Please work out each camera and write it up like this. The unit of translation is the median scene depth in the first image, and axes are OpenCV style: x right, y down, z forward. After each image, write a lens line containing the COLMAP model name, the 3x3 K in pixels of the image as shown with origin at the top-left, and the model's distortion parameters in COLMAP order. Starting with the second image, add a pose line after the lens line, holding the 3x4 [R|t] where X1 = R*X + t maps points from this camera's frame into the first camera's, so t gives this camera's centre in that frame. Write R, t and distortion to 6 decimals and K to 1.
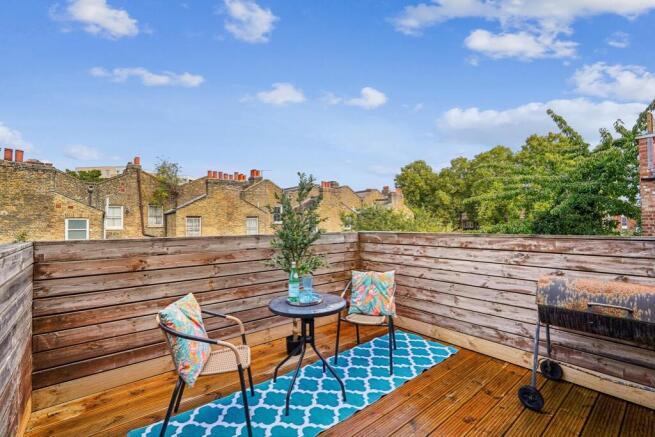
lens RADIAL K [[297.9, 0, 332.8], [0, 297.9, 218.7], [0, 0, 1]] dist [-0.004018, 0.003010]
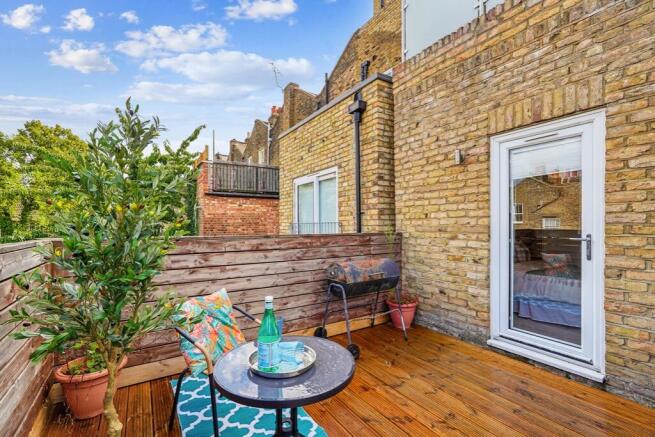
lens RADIAL K [[297.9, 0, 331.4], [0, 297.9, 221.5], [0, 0, 1]] dist [-0.004018, 0.003010]
pose [[0.116189, 0.019578, 0.993034, -0.449983], [-0.017289, 0.999694, -0.017686, 0.016318], [-0.993077, -0.015114, 0.116492, 0.595206]]
